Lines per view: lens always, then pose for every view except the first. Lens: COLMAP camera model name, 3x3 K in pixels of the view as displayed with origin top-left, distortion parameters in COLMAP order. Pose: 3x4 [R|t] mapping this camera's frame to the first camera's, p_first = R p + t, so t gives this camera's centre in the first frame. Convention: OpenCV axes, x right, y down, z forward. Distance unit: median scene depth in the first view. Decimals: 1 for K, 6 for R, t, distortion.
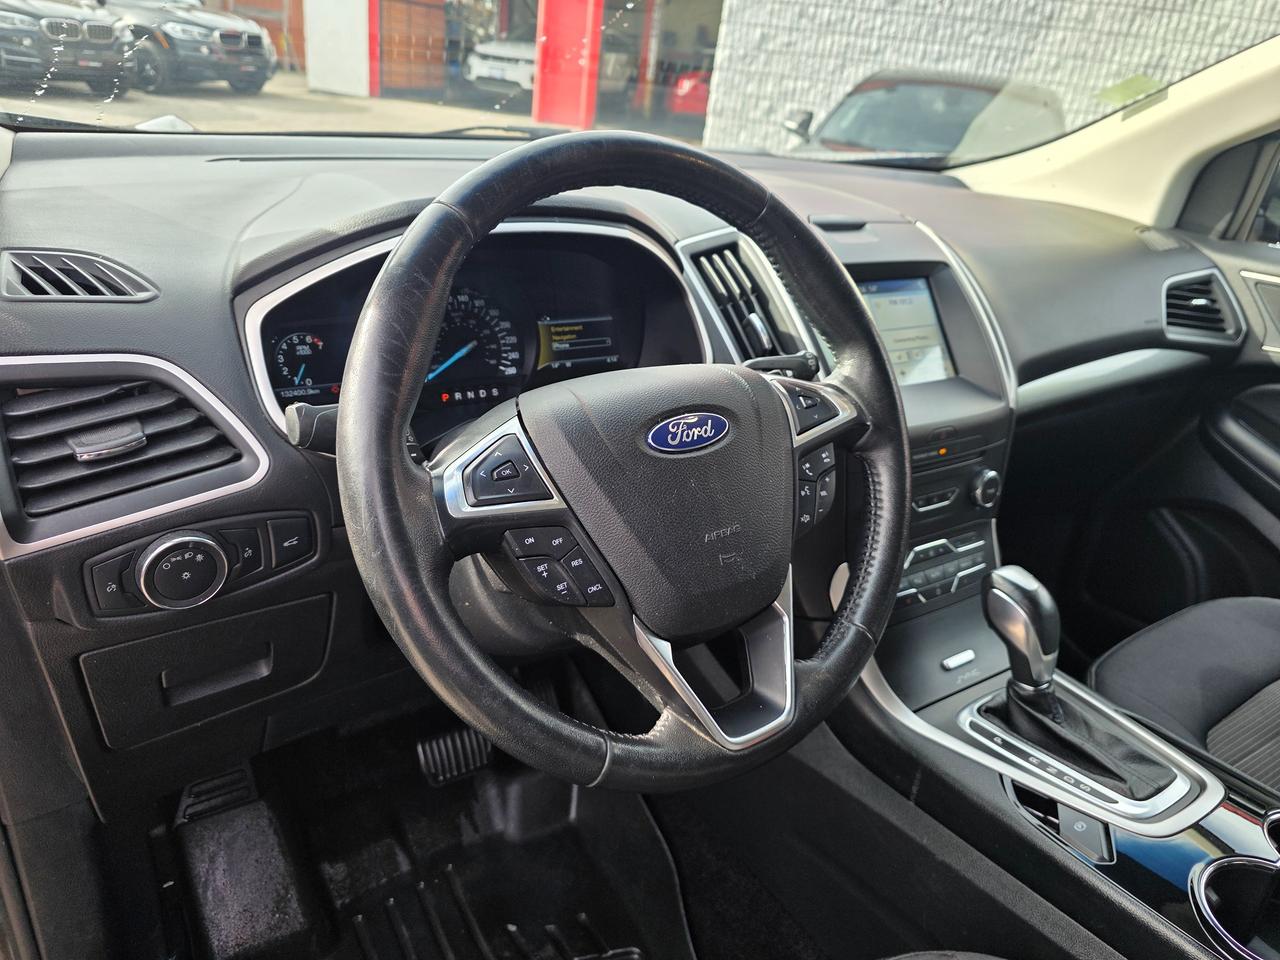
lens RADIAL K [[886.4, 0, 642.4], [0, 886.4, 461.3], [0, 0, 1]] dist [0.052311, -0.049794]
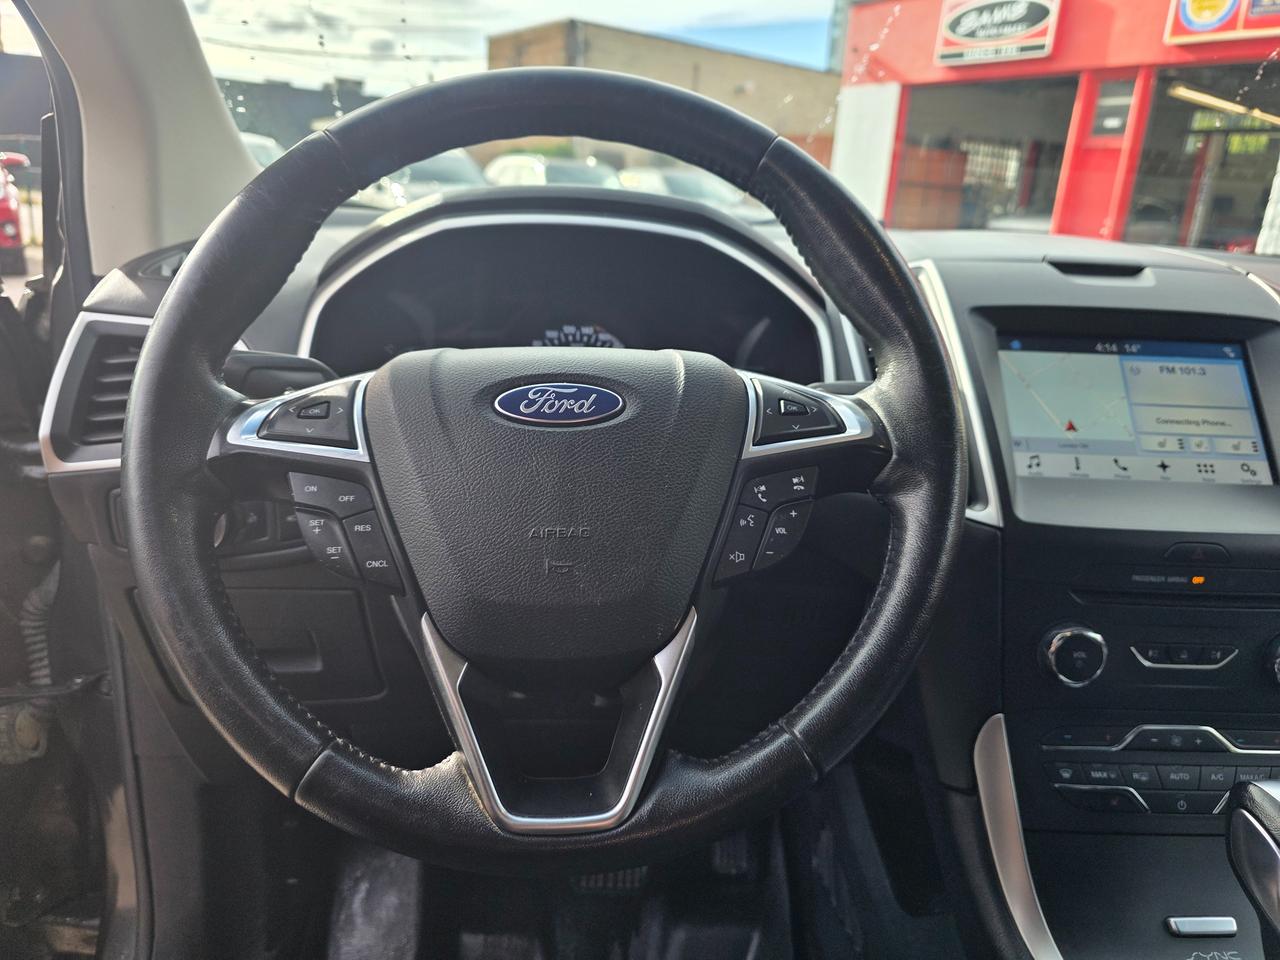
lens RADIAL K [[890.9, 0, 625.9], [0, 890.9, 477.0], [0, 0, 1]] dist [0.046705, -0.053506]
pose [[0.852572, 0.096557, -0.513612, 0.335972], [-0.181081, 0.976483, -0.117011, 0.072800], [0.490235, 0.192766, 0.850006, 0.243839]]
